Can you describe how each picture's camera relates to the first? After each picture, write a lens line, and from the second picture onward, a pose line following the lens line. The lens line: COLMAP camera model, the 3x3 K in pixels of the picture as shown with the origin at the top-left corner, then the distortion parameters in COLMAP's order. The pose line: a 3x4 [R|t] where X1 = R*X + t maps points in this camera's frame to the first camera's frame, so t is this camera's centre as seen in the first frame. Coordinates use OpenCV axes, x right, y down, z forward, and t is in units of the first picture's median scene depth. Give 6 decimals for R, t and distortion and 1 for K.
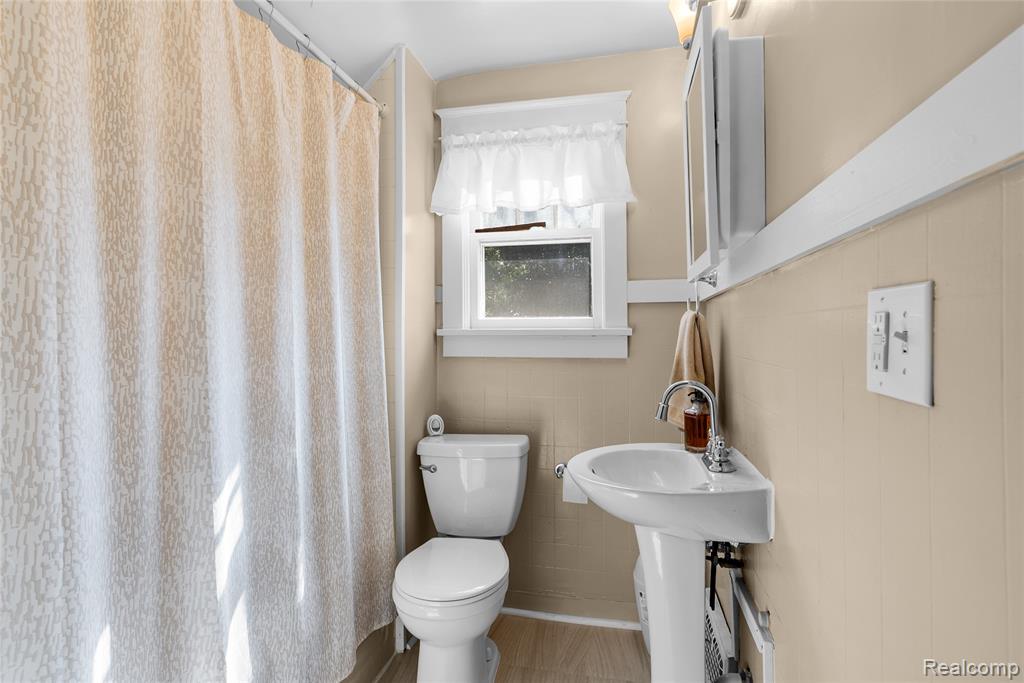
lens RADIAL K [[519.2, 0, 512.0], [0, 519.2, 341.5], [0, 0, 1]] dist [0.000727, -0.000125]
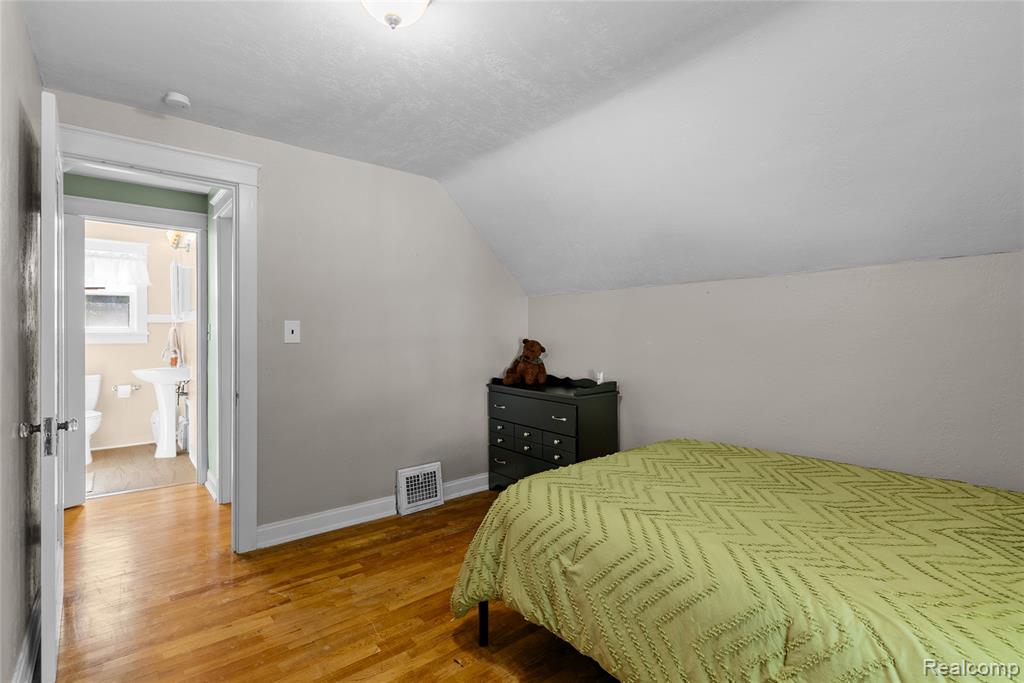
lens RADIAL K [[484.6, 0, 512.0], [0, 484.6, 341.5], [0, 0, 1]] dist [-0.001411, -0.000115]
pose [[0.622972, 0.001576, 0.782242, -0.568175], [0.001291, 0.999995, -0.003043, 0.035419], [-0.782243, 0.002905, 0.622967, -2.052487]]
